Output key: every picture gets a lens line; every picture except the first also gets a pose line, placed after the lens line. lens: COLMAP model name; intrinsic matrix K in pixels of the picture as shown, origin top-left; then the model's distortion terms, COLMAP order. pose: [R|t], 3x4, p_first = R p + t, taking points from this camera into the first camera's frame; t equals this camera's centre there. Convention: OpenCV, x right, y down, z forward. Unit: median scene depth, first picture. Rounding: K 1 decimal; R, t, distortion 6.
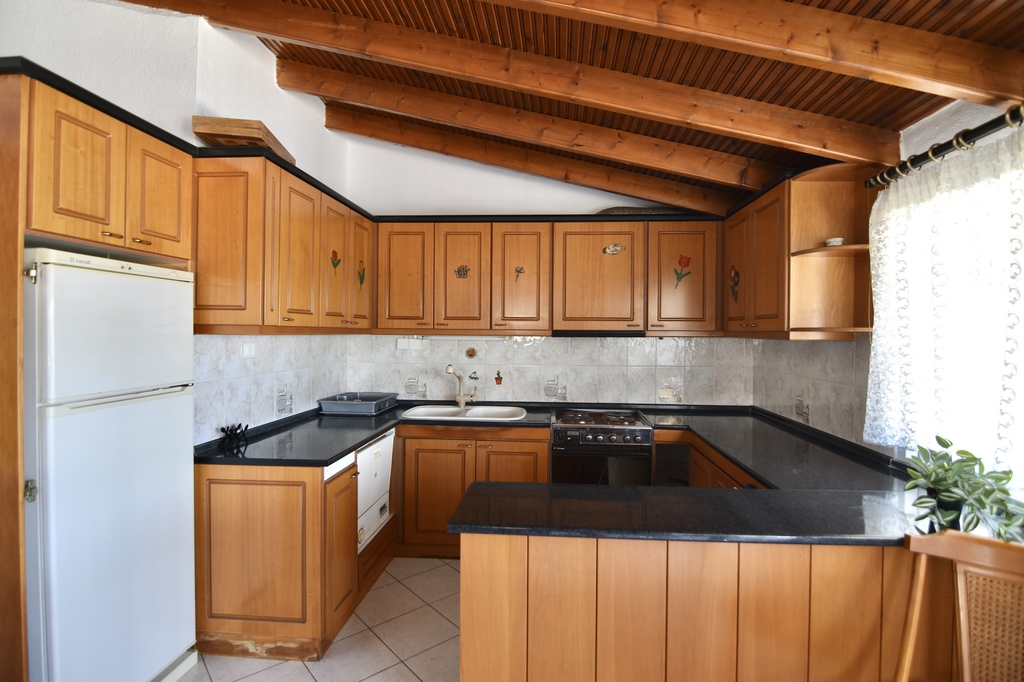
lens RADIAL K [[488.9, 0, 511.0], [0, 488.9, 336.5], [0, 0, 1]] dist [-0.003885, -0.011563]
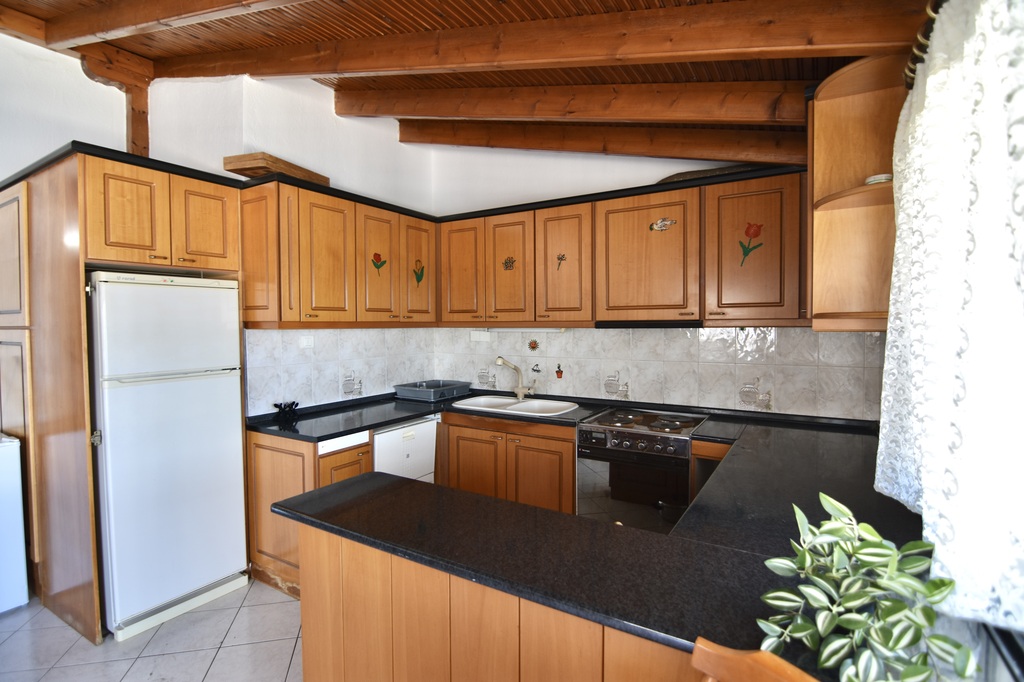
lens RADIAL K [[477.5, 0, 512.0], [0, 477.5, 341.0], [0, 0, 1]] dist [-0.001022, -0.014731]
pose [[0.889453, 0.003992, -0.457009, 0.361480], [0.008781, 0.999628, 0.025823, -0.000025], [0.456943, -0.026981, 0.889087, 0.139594]]
